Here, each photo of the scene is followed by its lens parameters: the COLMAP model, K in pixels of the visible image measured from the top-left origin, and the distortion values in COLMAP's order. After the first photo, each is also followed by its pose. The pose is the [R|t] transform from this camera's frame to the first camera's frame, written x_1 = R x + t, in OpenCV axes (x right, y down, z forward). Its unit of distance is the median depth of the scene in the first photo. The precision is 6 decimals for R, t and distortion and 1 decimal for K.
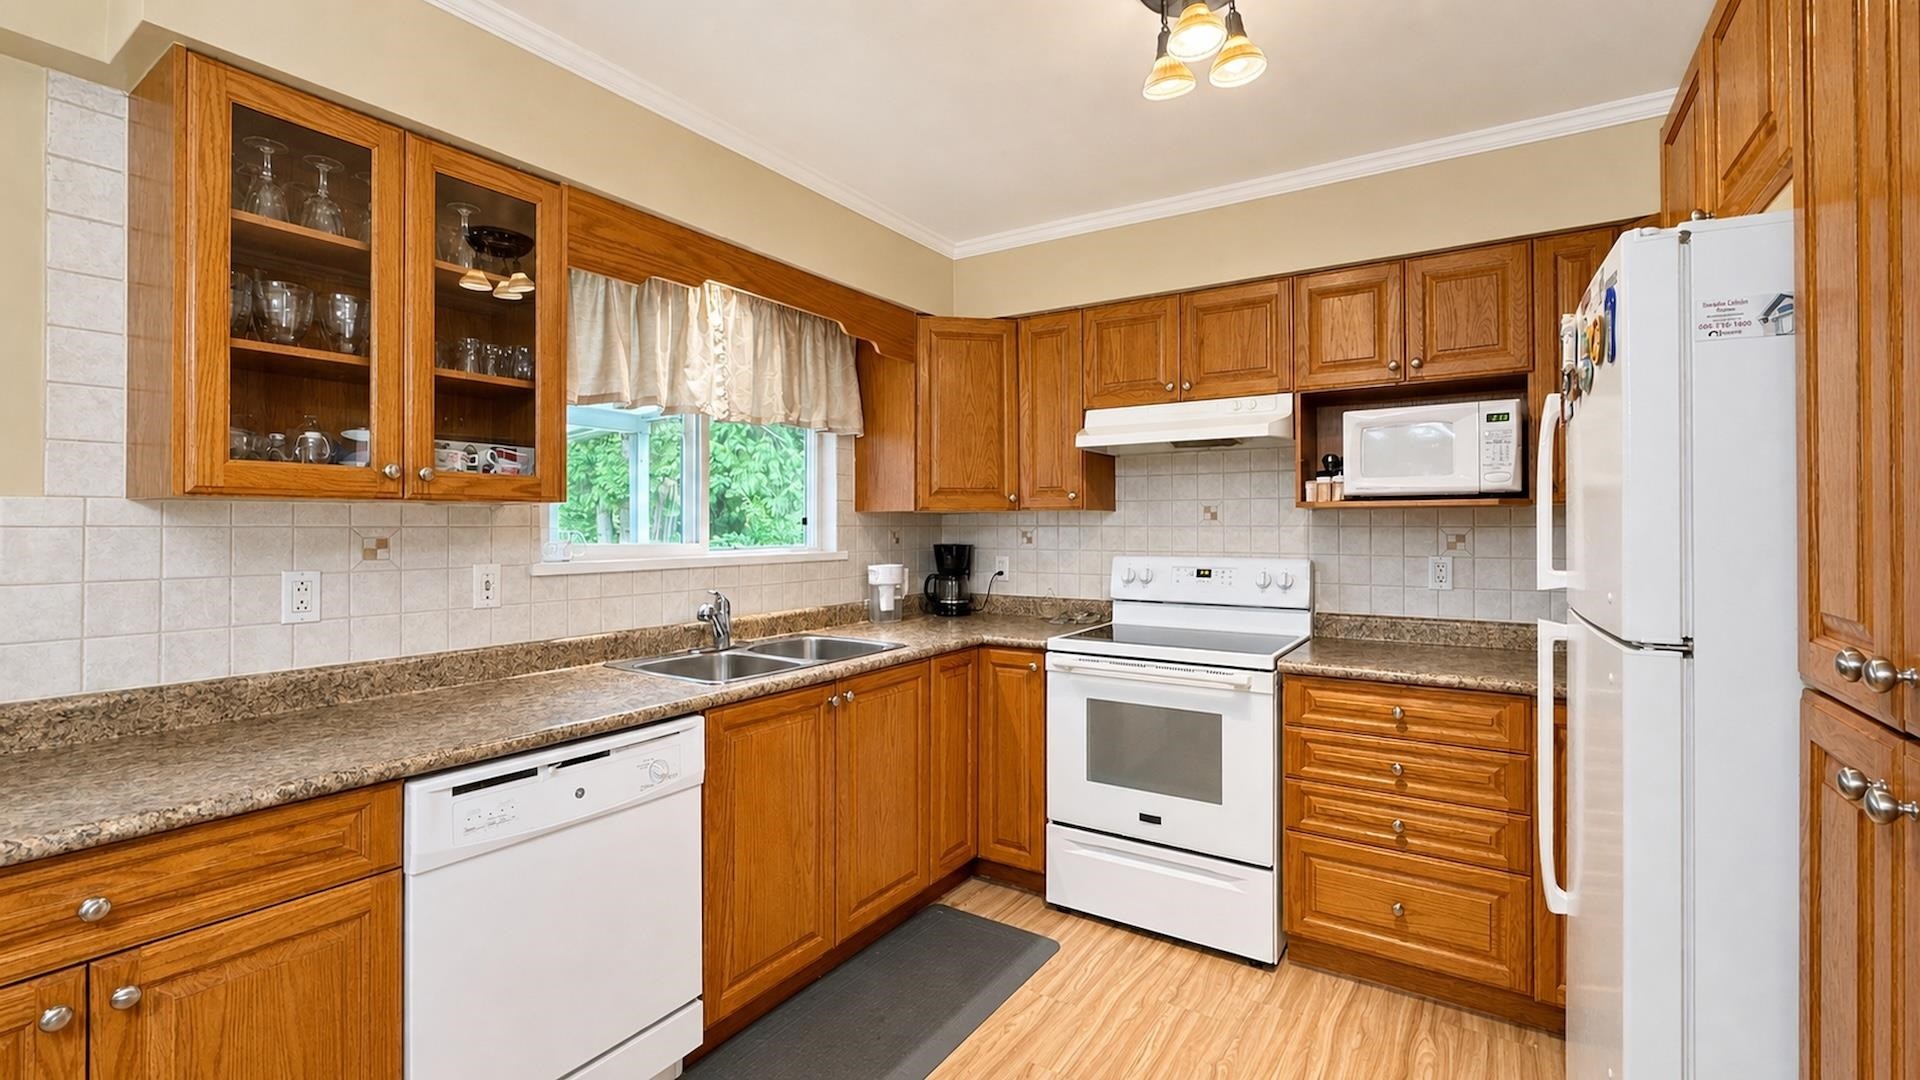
lens RADIAL K [[800.6, 0, 959.2], [0, 800.6, 525.4], [0, 0, 1]] dist [-0.021229, 0.000103]
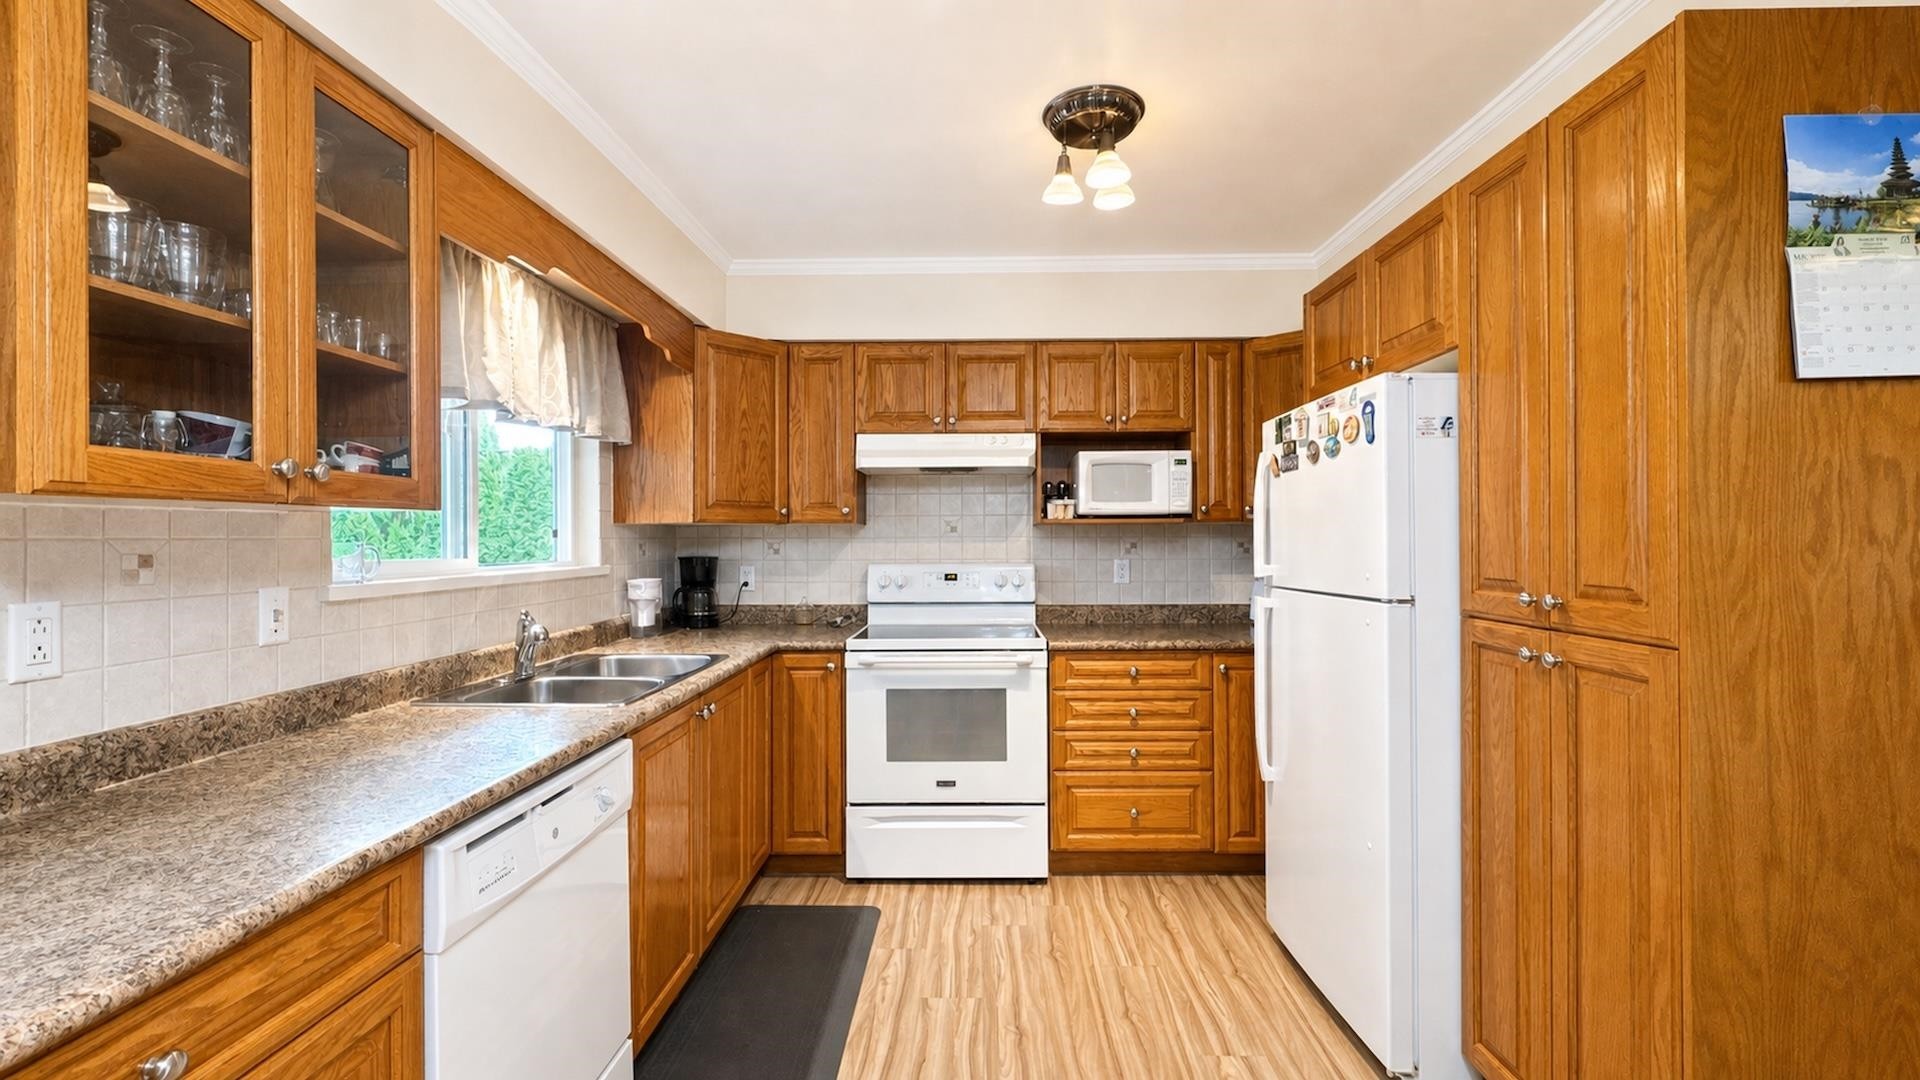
lens RADIAL K [[777.0, 0, 960.0], [0, 777.0, 540.0], [0, 0, 1]] dist [-0.021286, -0.000023]
pose [[0.846172, -0.003034, 0.532901, -0.339394], [0.002112, 0.999995, 0.002340, 0.001624], [-0.532906, -0.000854, 0.846174, 0.009592]]
